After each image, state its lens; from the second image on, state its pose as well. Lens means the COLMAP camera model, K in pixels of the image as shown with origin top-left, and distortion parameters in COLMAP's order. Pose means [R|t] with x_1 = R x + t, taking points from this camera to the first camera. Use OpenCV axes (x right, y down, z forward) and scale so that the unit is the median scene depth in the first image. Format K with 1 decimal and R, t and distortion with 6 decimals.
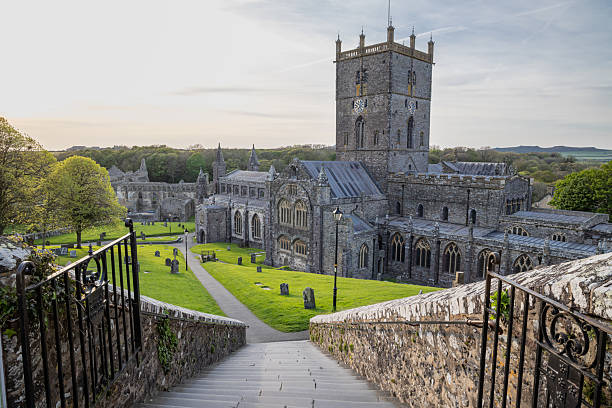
lens RADIAL K [[424.8, 0, 311.0], [0, 424.8, 206.9], [0, 0, 1]] dist [-0.107871, 0.094479]
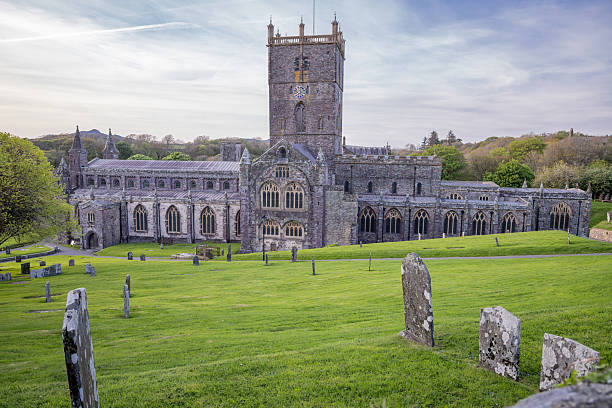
lens RADIAL K [[424.8, 0, 311.0], [0, 424.8, 206.9], [0, 0, 1]] dist [-0.107871, 0.094479]
pose [[0.805263, -0.080279, 0.587458, -0.543622], [0.068437, 0.996754, 0.042401, 0.002449], [-0.588955, 0.006060, 0.808143, 0.153306]]
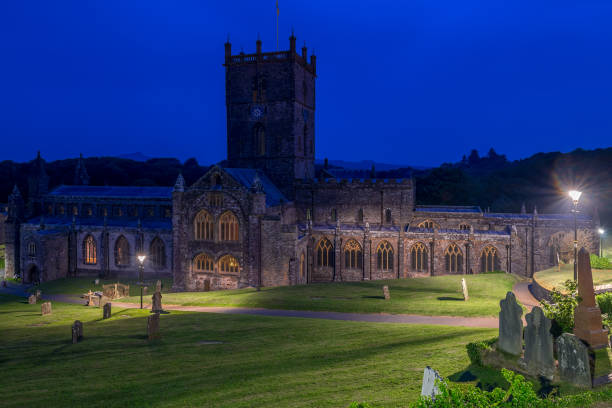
lens RADIAL K [[435.0, 0, 314.3], [0, 435.0, 173.2], [0, 0, 1]] dist [0.001737, -0.000021]
pose [[0.859083, -0.017588, 0.511533, -0.314189], [0.075574, 0.992814, -0.092784, 0.003647], [-0.506226, 0.118368, 0.854239, 0.100722]]
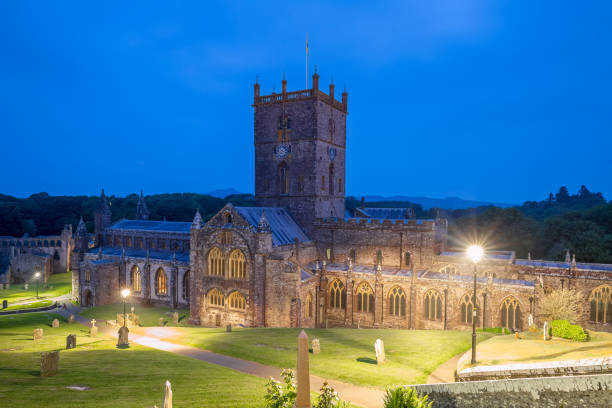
lens RADIAL K [[425.9, 0, 306.5], [0, 425.9, 215.5], [0, 0, 1]] dist [-0.000975, -0.000728]
pose [[0.946990, -0.010538, 0.321091, -0.165379], [0.041321, 0.995156, -0.089205, 0.000253], [-0.318595, 0.097744, 0.942838, 0.064258]]
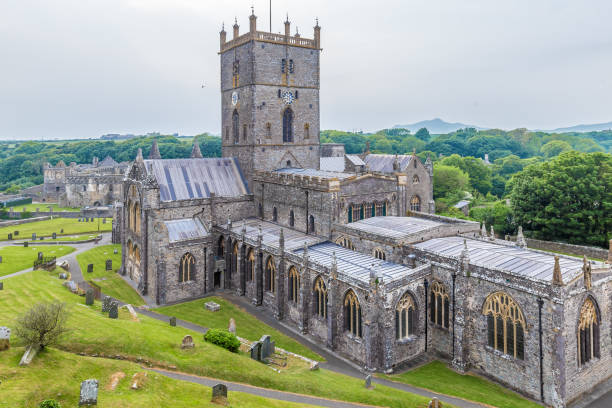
lens RADIAL K [[441.8, 0, 306.3], [0, 441.8, 123.3], [0, 0, 1]] dist [0.004429, -0.003209]
pose [[0.989323, -0.024490, -0.143668, 0.449928], [0.001701, 0.987653, -0.156649, -0.032873], [0.145730, 0.154732, 0.977149, 0.073931]]
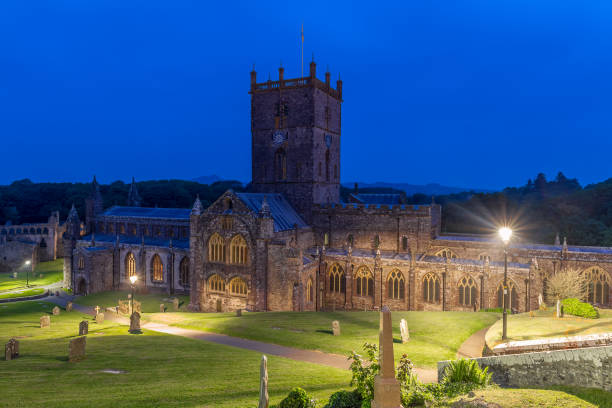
lens RADIAL K [[422.7, 0, 308.3], [0, 422.7, 199.4], [0, 0, 1]] dist [-0.000474, 0.000159]
pose [[0.932088, -0.011549, 0.362047, -0.200647], [0.048750, 0.994398, -0.093786, 0.001306], [-0.358936, 0.105066, 0.927430, 0.070566]]
